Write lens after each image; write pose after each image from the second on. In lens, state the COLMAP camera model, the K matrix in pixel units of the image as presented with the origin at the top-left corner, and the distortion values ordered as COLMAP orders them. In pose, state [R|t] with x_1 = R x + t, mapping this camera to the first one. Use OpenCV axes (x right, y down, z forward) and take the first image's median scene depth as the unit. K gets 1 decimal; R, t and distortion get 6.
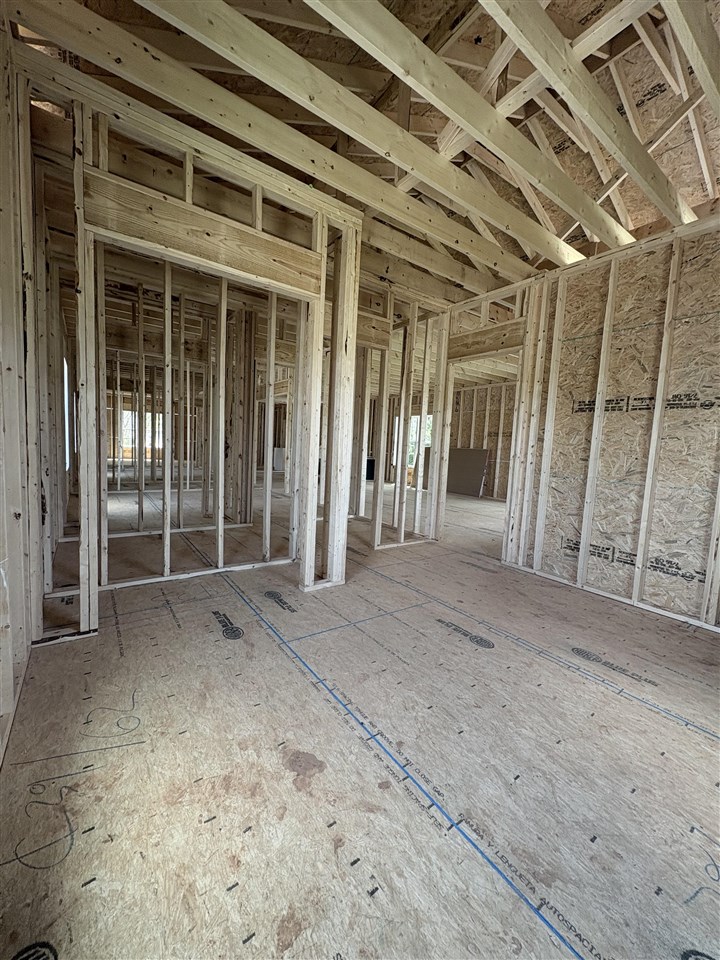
lens RADIAL K [[382.7, 0, 360.0], [0, 382.7, 480.0], [0, 0, 1]] dist [0.000431, 0.000242]
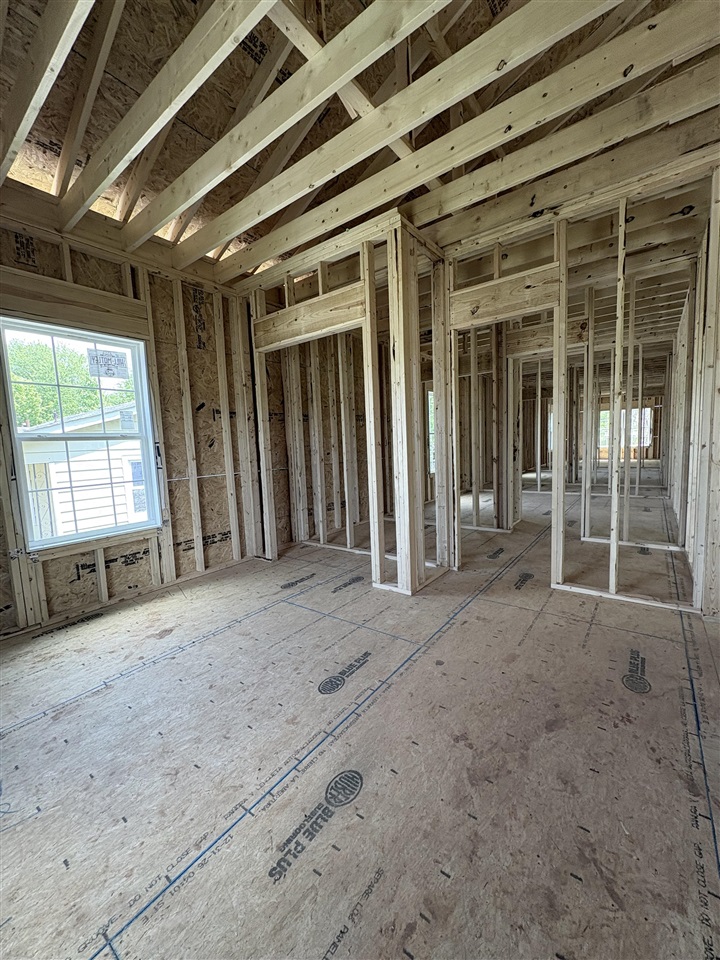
lens RADIAL K [[382.7, 0, 360.0], [0, 382.7, 480.0], [0, 0, 1]] dist [0.000431, 0.000242]
pose [[0.288105, 0.028704, -0.957169, 1.064279], [-0.028027, 0.999375, 0.021534, -0.044907], [0.957189, 0.020623, 0.288729, 0.760592]]
